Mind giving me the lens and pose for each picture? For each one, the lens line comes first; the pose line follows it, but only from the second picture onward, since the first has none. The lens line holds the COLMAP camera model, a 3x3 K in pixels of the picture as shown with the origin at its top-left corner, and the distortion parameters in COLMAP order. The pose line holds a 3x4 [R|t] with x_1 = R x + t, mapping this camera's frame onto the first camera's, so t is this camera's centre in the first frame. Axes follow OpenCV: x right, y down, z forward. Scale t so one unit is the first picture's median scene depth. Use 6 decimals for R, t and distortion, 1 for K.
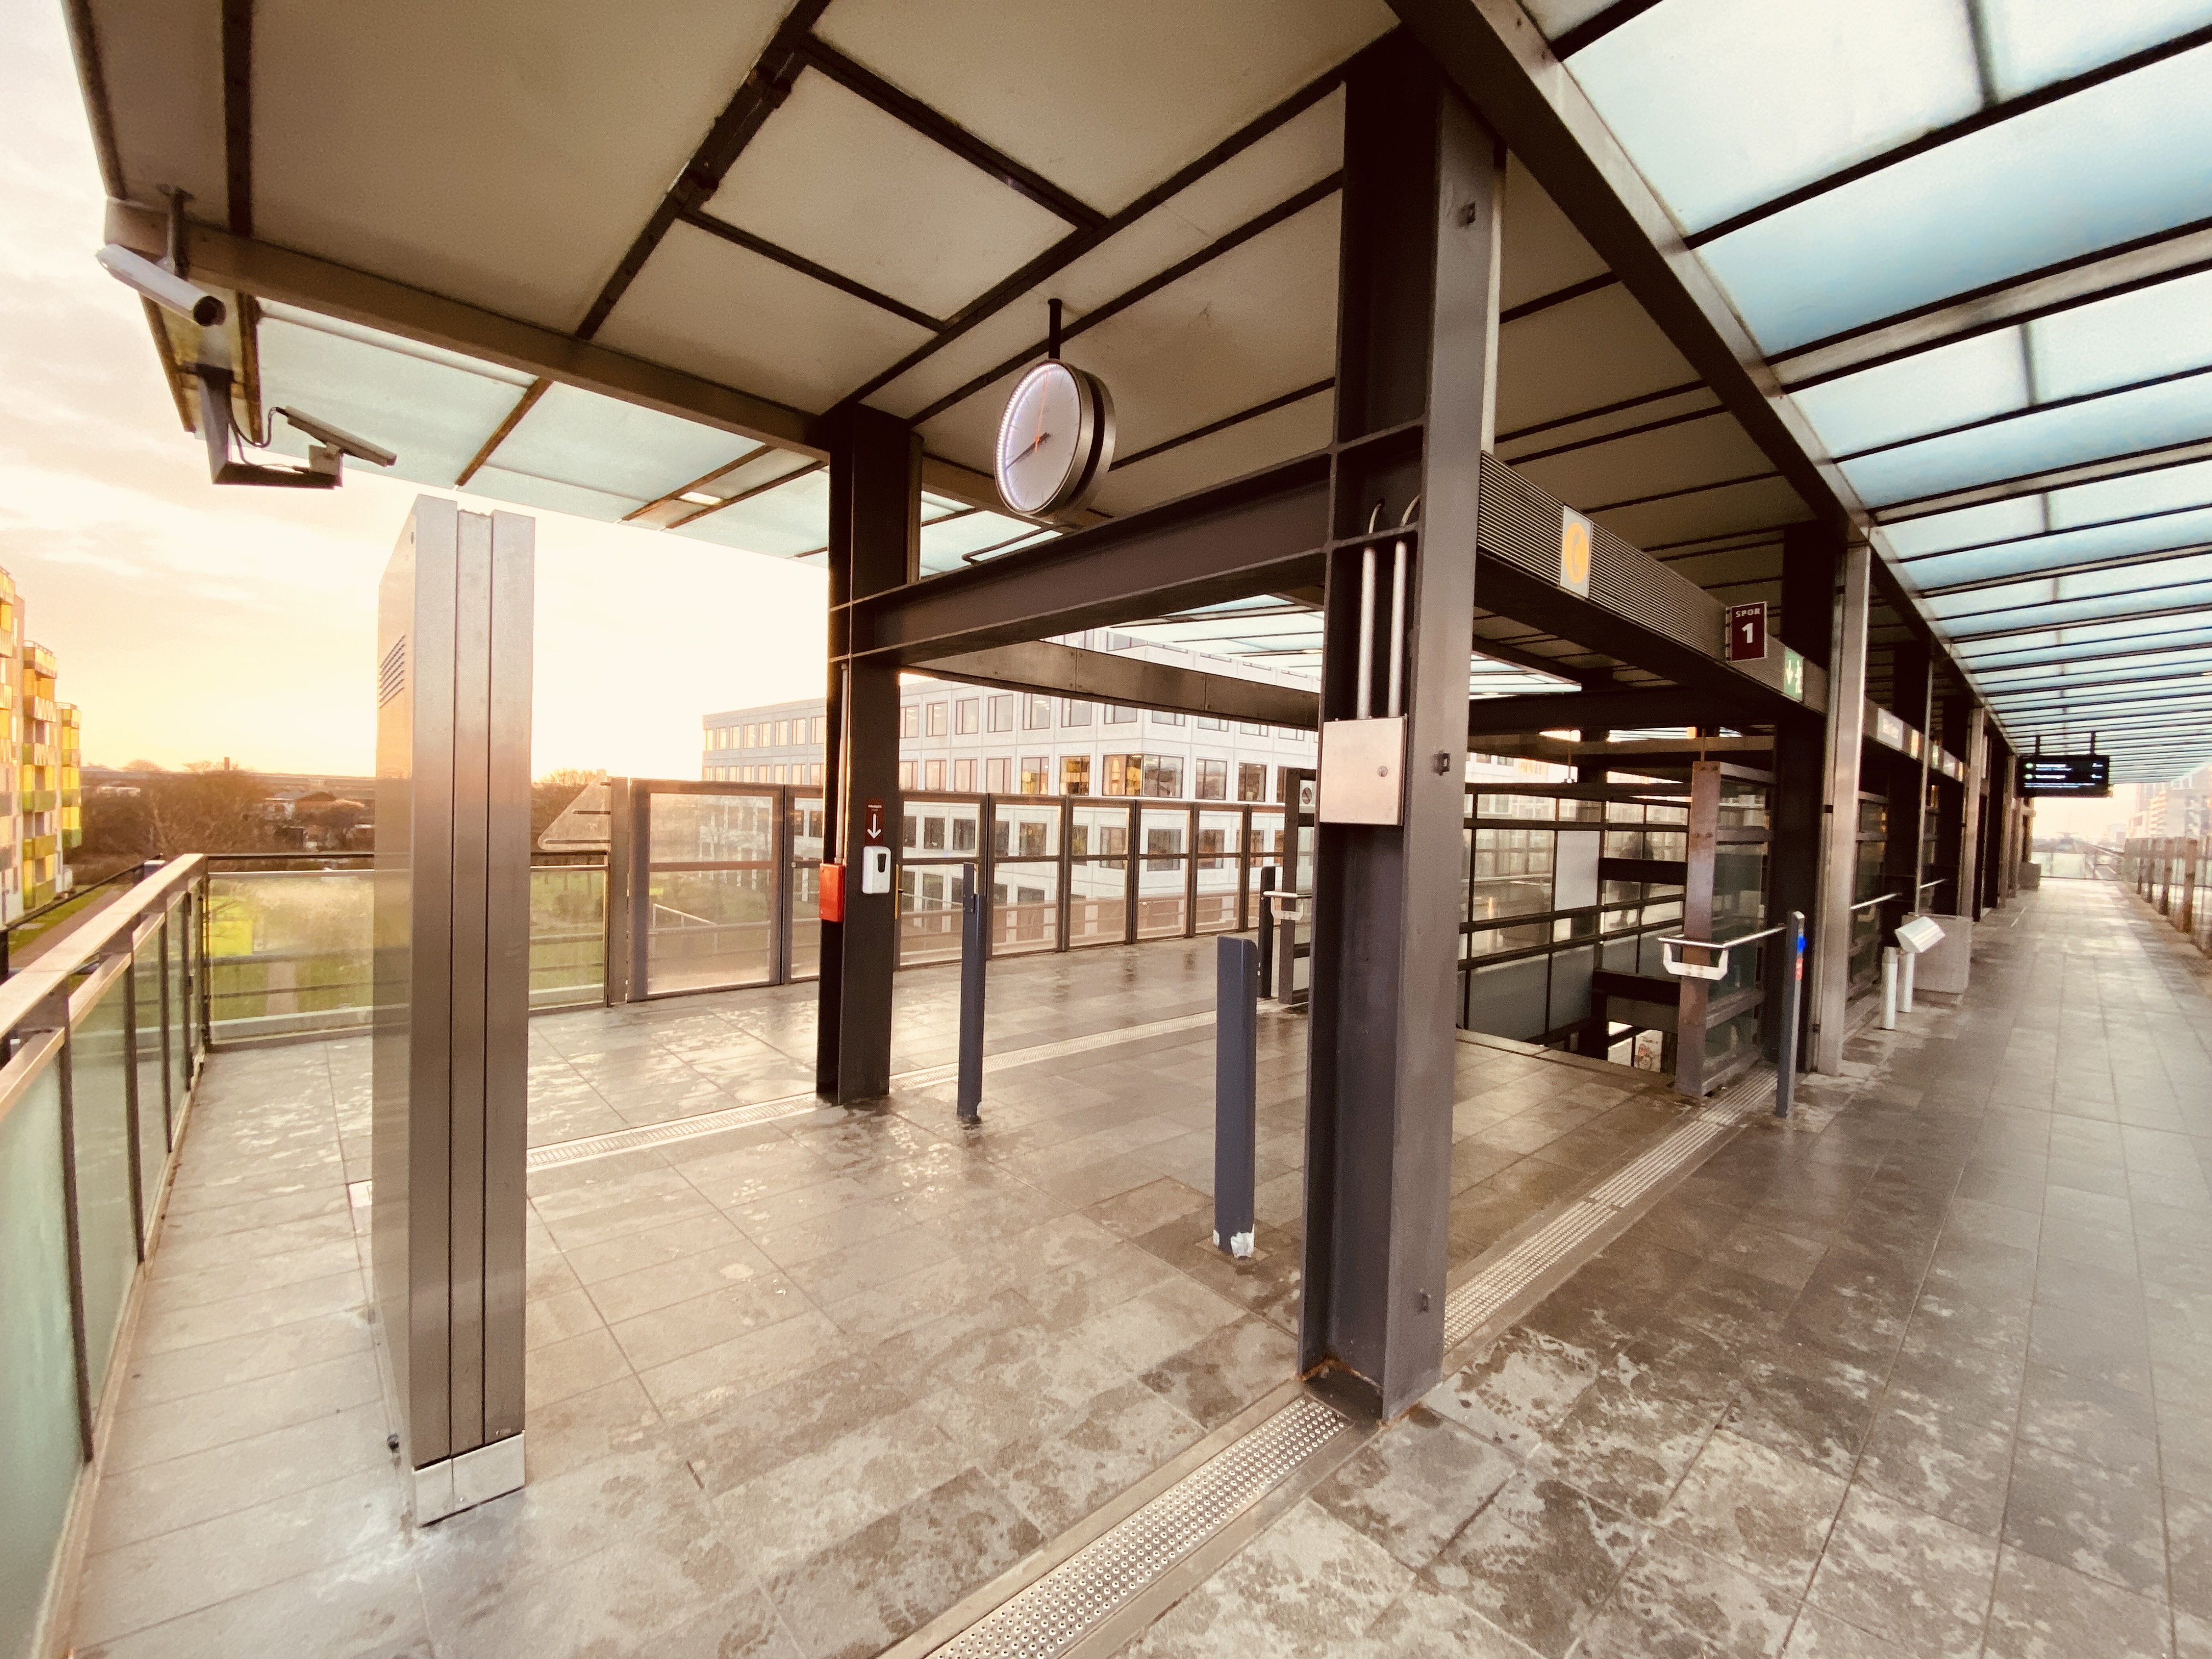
lens RADIAL K [[897.9, 0, 1106.0], [0, 897.9, 829.5], [0, 0, 1]] dist [0.018145, -0.019264]
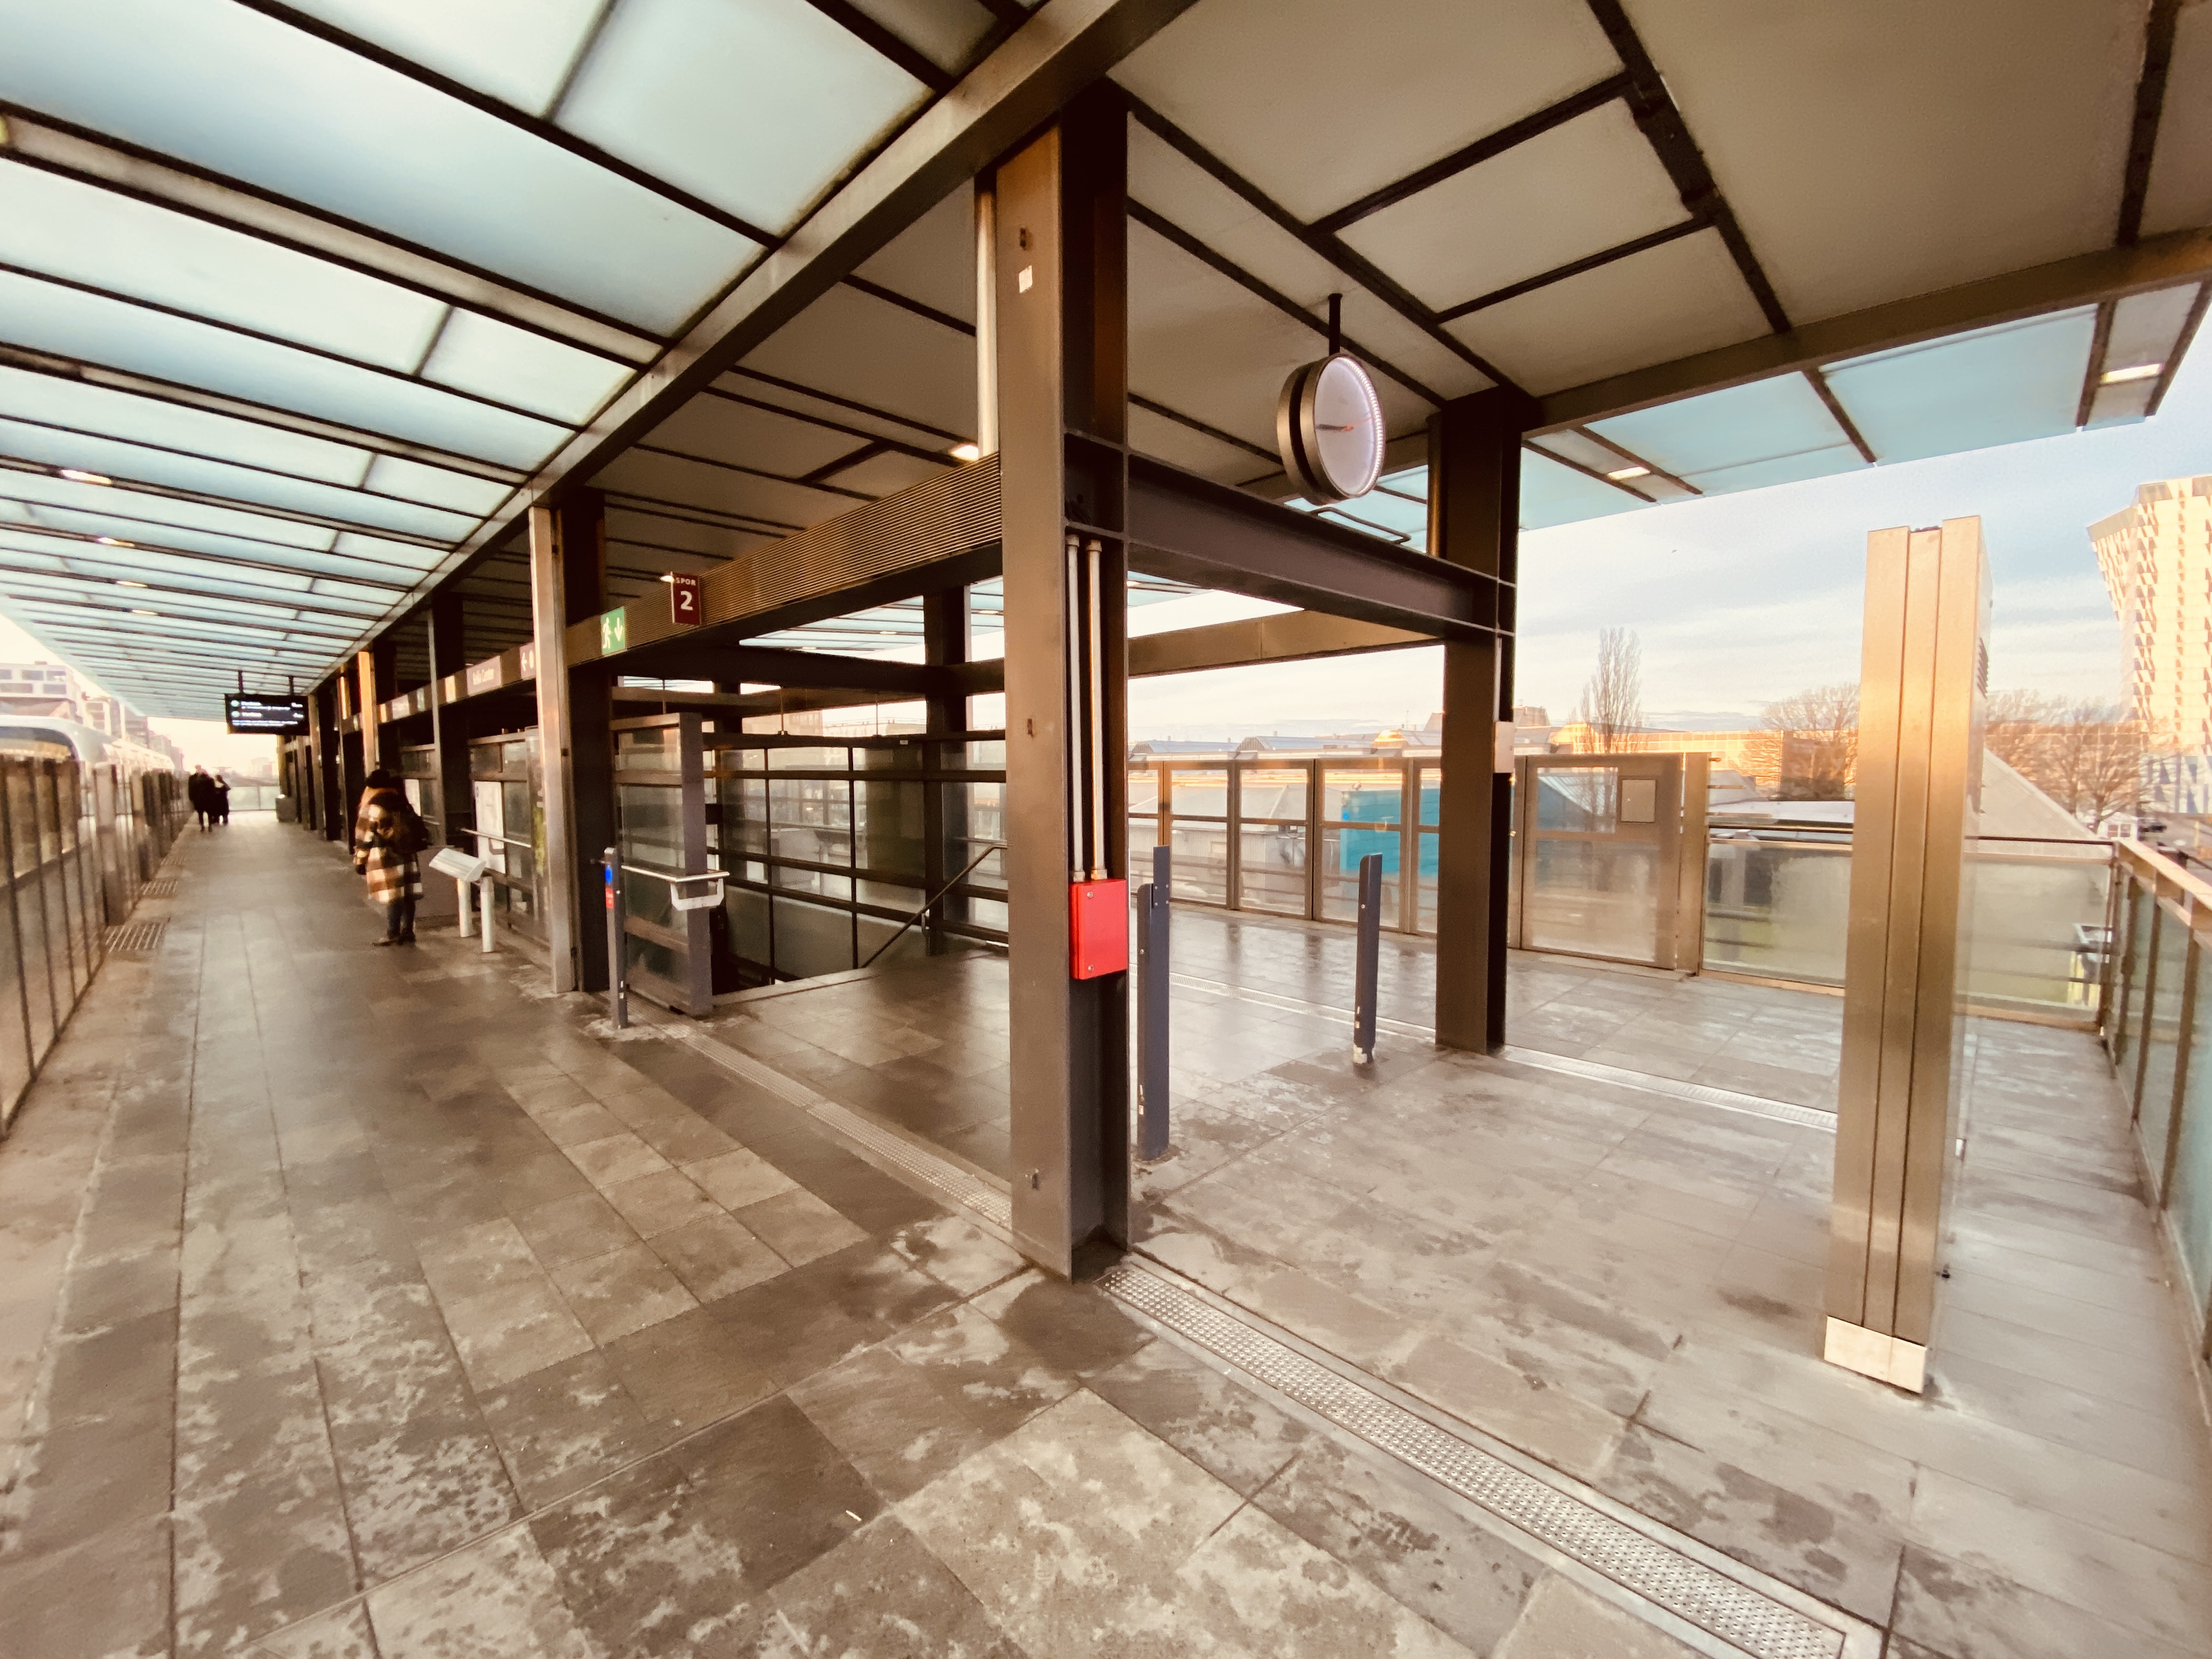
lens RADIAL K [[897.9, 0, 1106.0], [0, 897.9, 829.5], [0, 0, 1]] dist [0.018145, -0.019264]
pose [[-0.044033, -0.099788, 0.994034, -0.591988], [0.028960, 0.994453, 0.101113, -0.037712], [-0.998610, 0.033239, -0.040899, 0.677407]]
